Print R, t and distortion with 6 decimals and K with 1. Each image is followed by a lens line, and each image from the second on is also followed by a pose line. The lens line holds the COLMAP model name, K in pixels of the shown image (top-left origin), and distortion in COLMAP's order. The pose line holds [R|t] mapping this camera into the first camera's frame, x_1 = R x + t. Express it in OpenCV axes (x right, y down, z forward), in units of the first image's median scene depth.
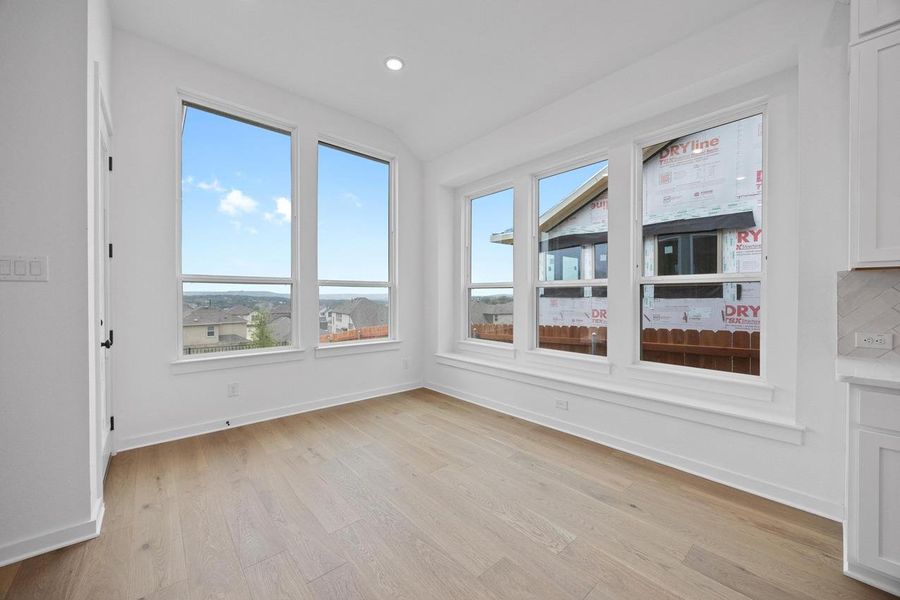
lens RADIAL K [[342.0, 0, 451.4], [0, 342.0, 297.6], [0, 0, 1]] dist [-0.002934, -0.000127]
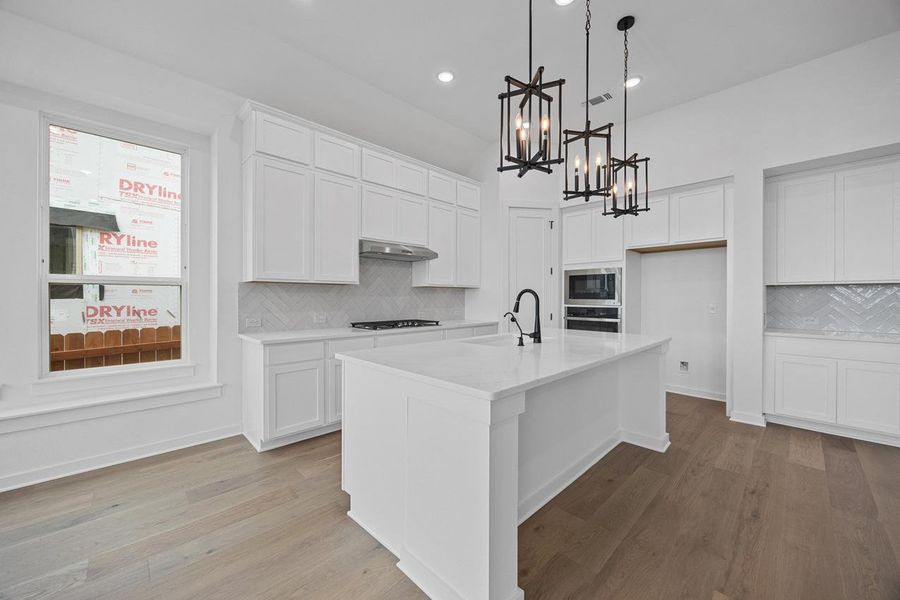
lens RADIAL K [[342.0, 0, 451.4], [0, 342.0, 297.6], [0, 0, 1]] dist [-0.002934, -0.000127]
pose [[-0.052347, -0.001574, 0.998628, -0.234684], [0.003788, 0.999991, 0.001775, 0.000403], [-0.998622, 0.003876, -0.052340, 0.028618]]
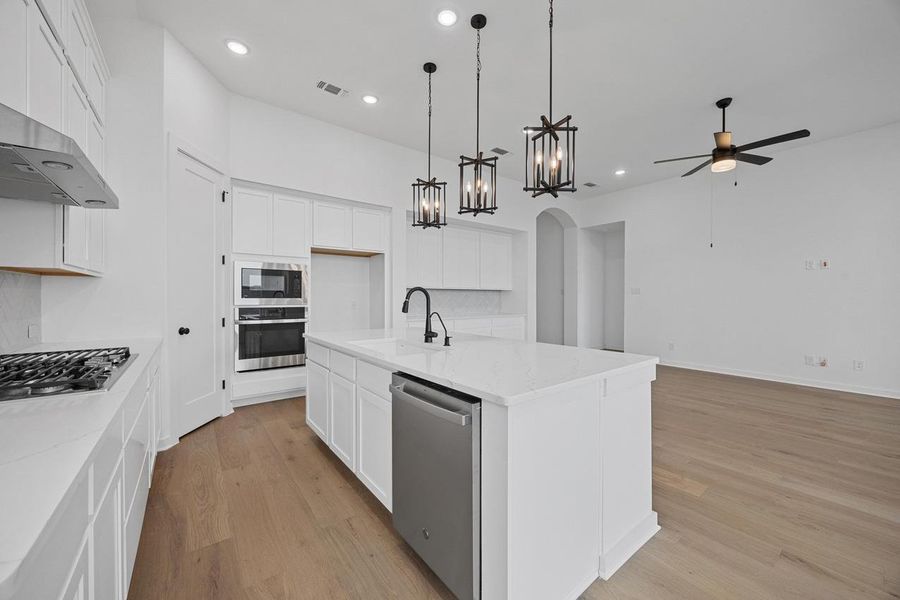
lens RADIAL K [[342.0, 0, 451.4], [0, 342.0, 297.6], [0, 0, 1]] dist [-0.002934, -0.000127]
pose [[-0.997360, -0.000591, 0.072616, 0.234441], [-0.000046, 0.999972, 0.007506, 0.000284], [-0.072618, 0.007483, -0.997332, 0.395876]]
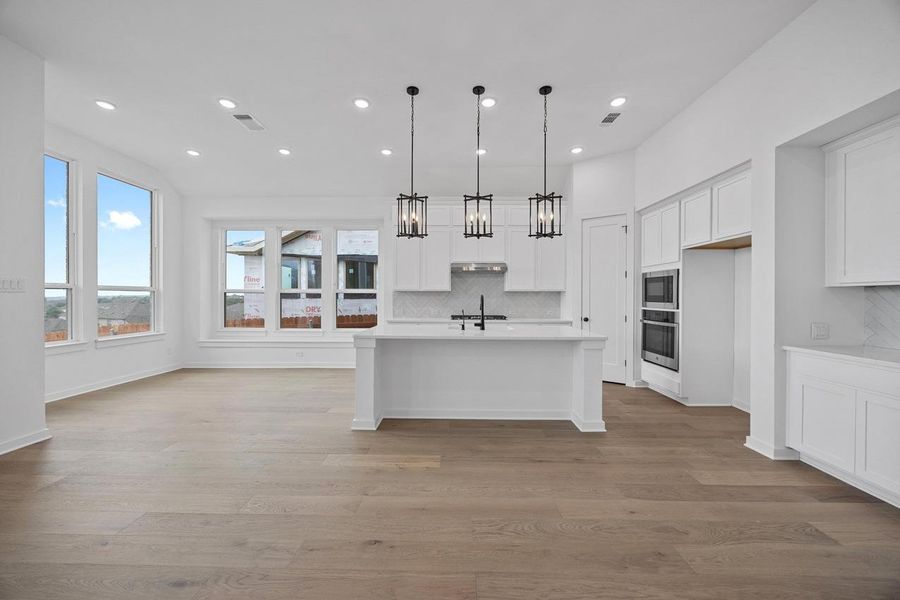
lens RADIAL K [[342.0, 0, 451.4], [0, 342.0, 297.6], [0, 0, 1]] dist [-0.002934, -0.000127]
pose [[0.672109, -0.001019, 0.740452, -0.368242], [0.000743, 0.999999, 0.000702, -0.006592], [-0.740452, 0.000078, 0.672109, -0.651850]]
